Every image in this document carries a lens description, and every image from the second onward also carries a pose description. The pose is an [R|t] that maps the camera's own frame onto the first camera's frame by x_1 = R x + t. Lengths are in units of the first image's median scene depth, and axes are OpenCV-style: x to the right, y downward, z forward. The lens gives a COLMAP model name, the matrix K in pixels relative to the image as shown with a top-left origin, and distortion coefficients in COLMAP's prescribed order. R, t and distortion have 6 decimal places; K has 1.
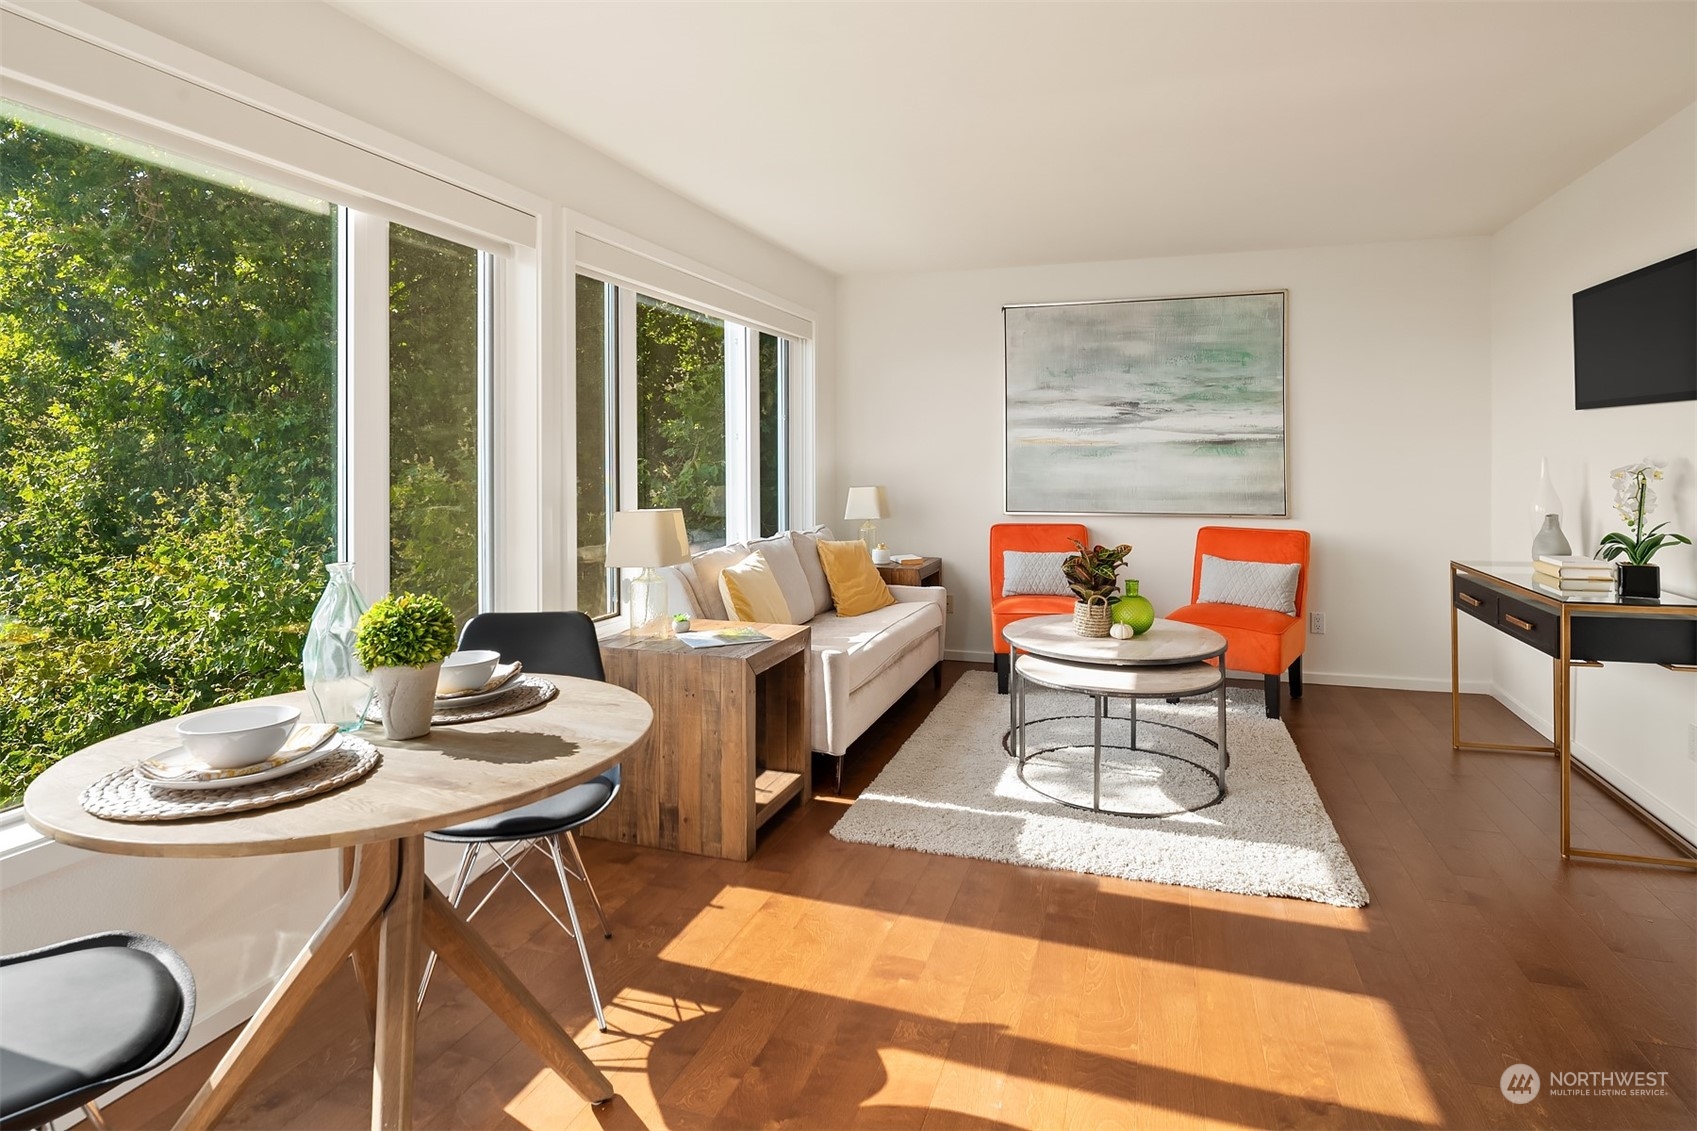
lens RADIAL K [[921.0, 0, 848.2], [0, 921.0, 511.1], [0, 0, 1]] dist [0.000957, -0.005567]
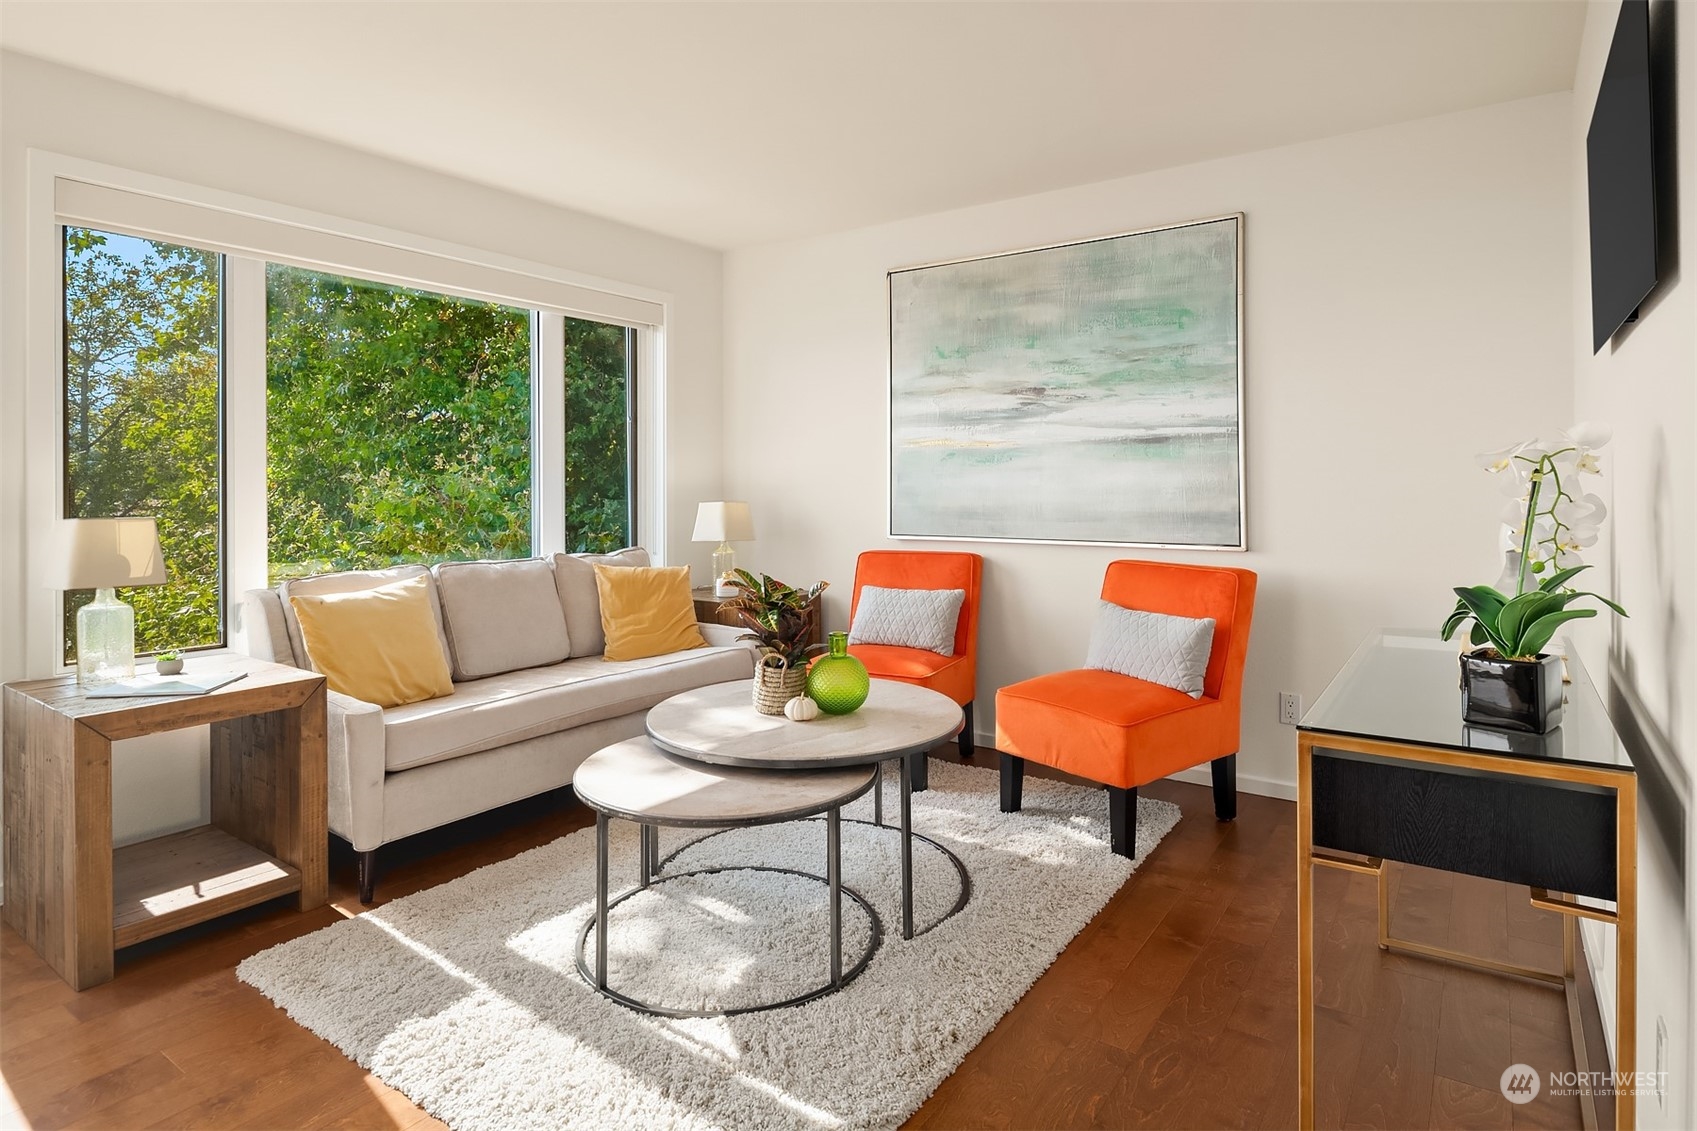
lens RADIAL K [[921.0, 0, 840.2], [0, 921.0, 525.5], [0, 0, 1]] dist [0.000957, -0.005567]
pose [[0.956861, 0.013798, -0.290217, 0.380800], [-0.017522, 0.999794, -0.010236, 0.001473], [0.290016, 0.014880, 0.956906, 0.260973]]
